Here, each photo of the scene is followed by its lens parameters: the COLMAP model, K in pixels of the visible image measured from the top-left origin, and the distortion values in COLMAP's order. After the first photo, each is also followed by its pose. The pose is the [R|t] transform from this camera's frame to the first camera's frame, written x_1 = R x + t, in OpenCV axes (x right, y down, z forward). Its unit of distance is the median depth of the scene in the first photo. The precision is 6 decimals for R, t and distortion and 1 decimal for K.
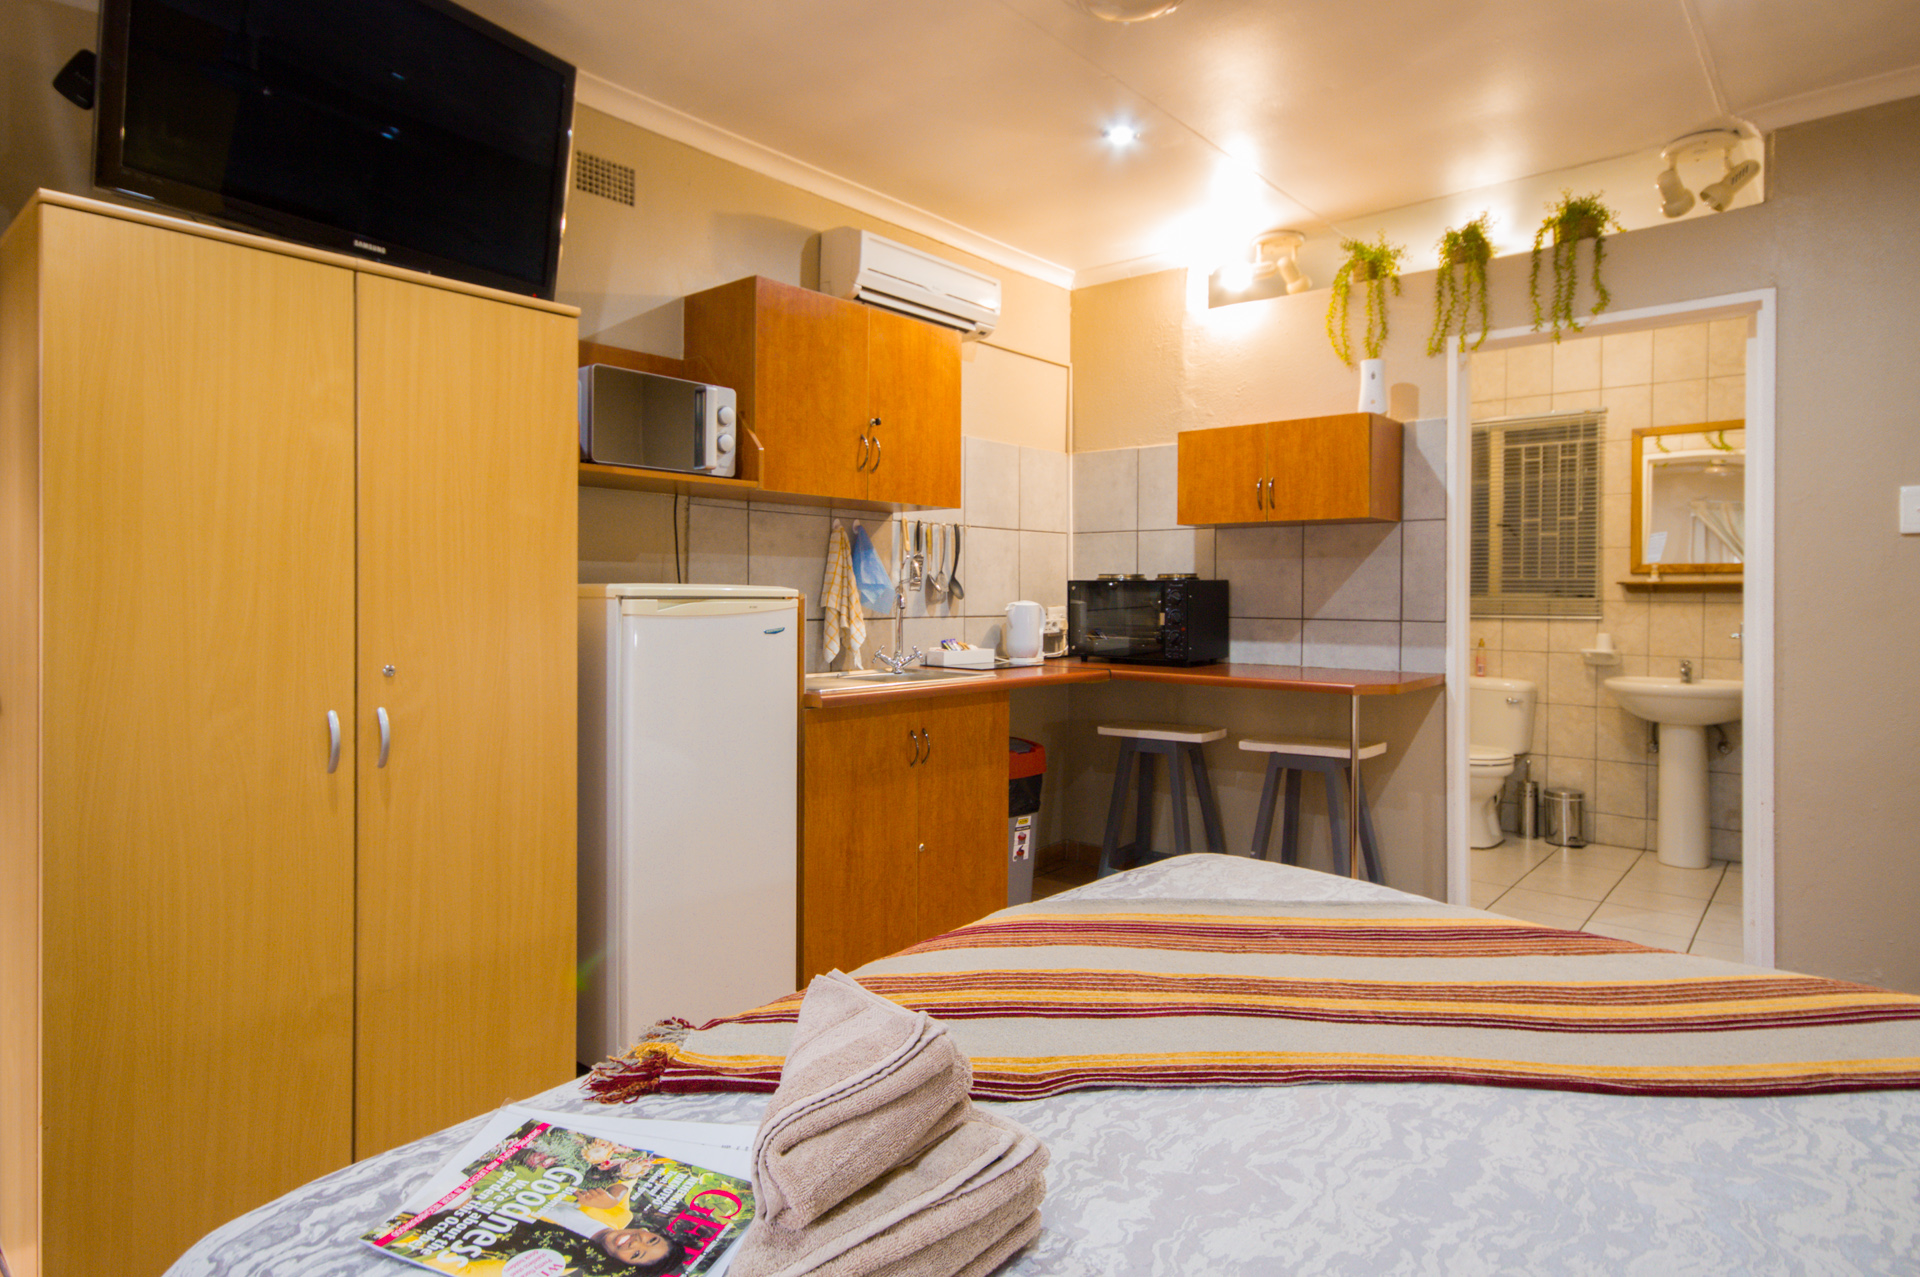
lens RADIAL K [[1094.5, 0, 955.9], [0, 1094.5, 601.7], [0, 0, 1]] dist [0.014169, 0.000034]
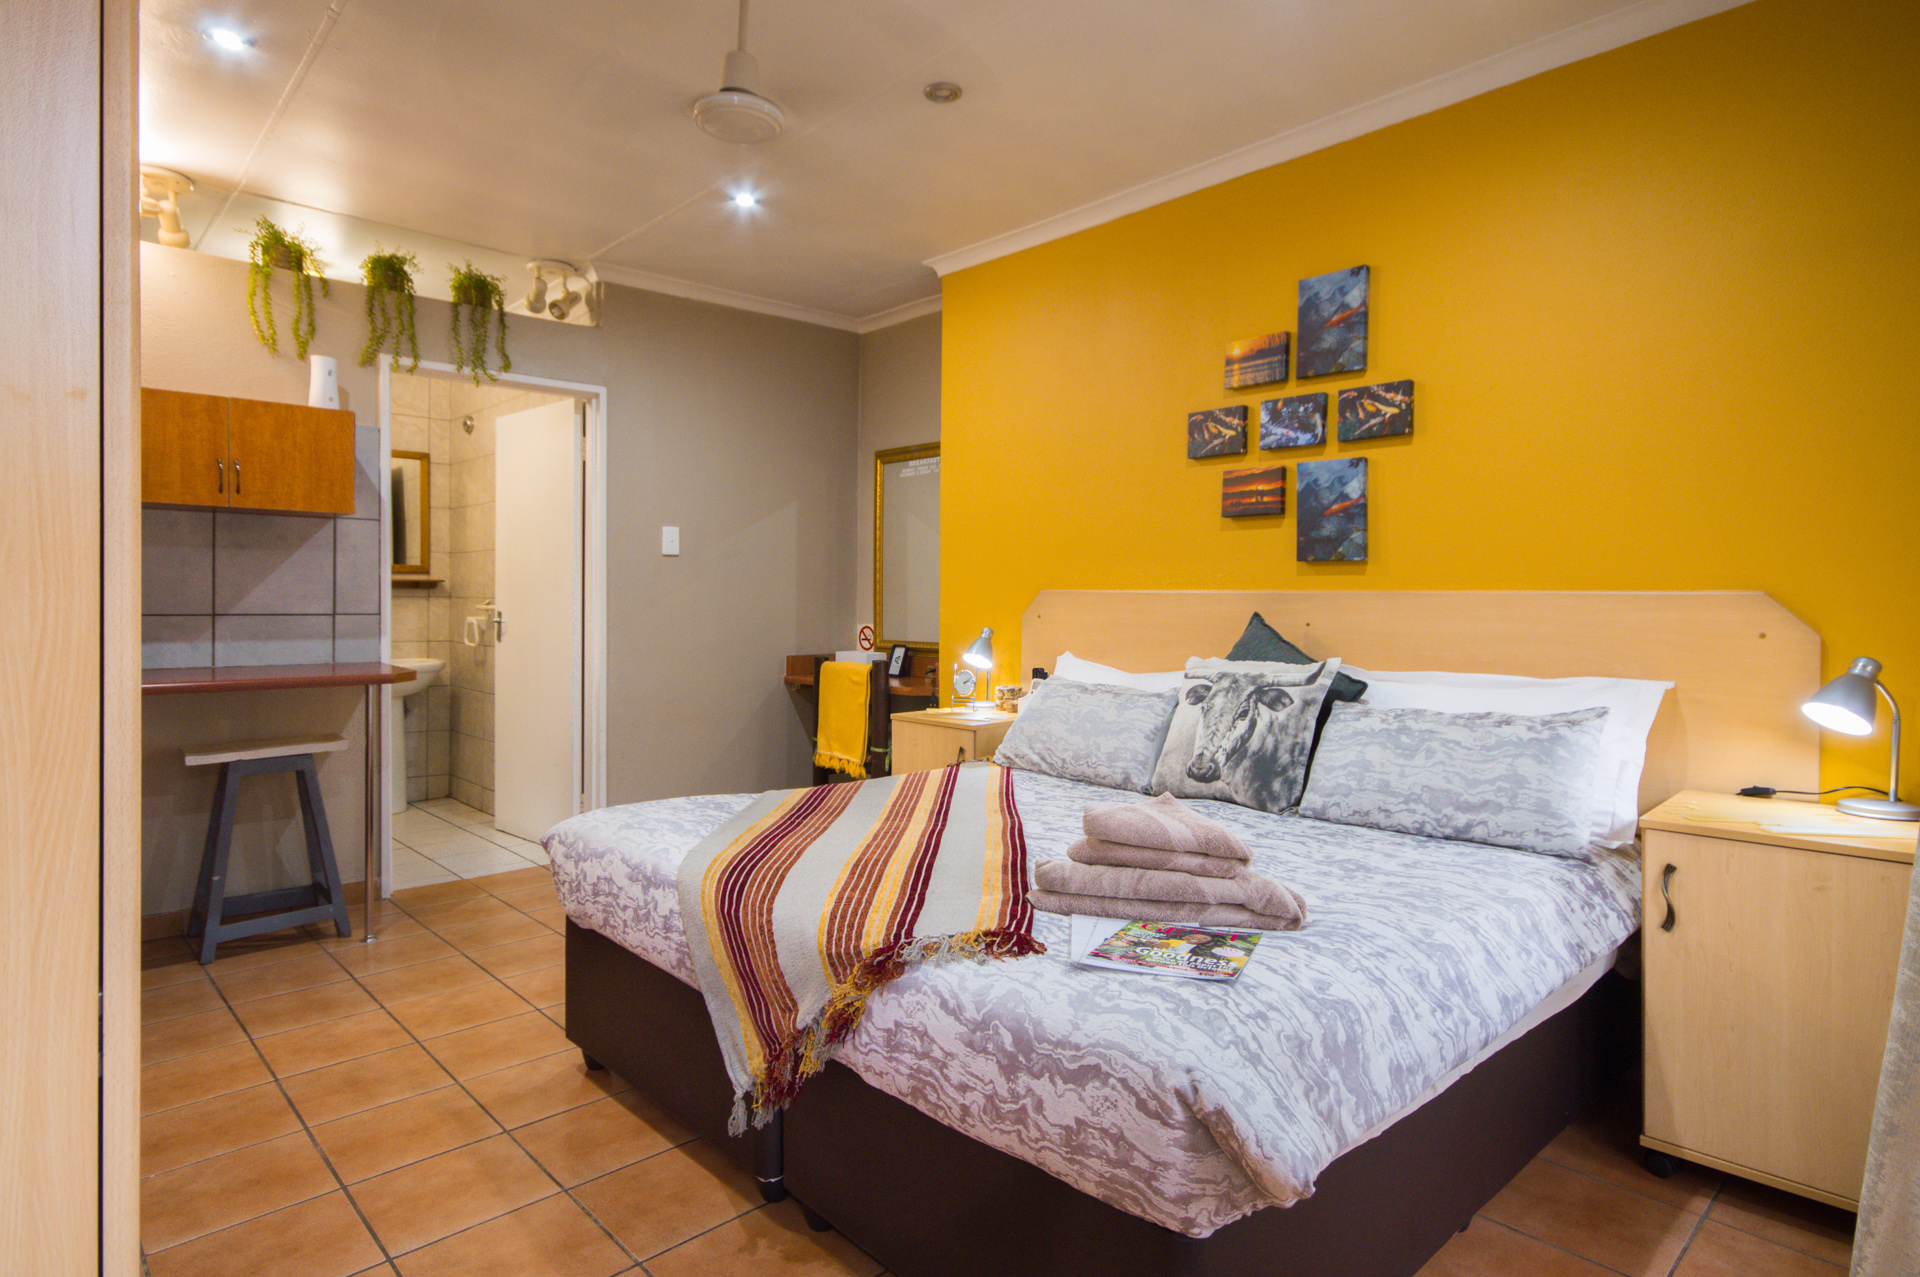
lens RADIAL K [[1094.5, 0, 955.9], [0, 1094.5, 601.7], [0, 0, 1]] dist [0.014169, 0.000034]
pose [[0.070112, -0.005515, 0.997524, -0.599757], [-0.000948, 0.999984, 0.005596, -0.000853], [-0.997539, -0.001338, 0.070105, 0.350795]]
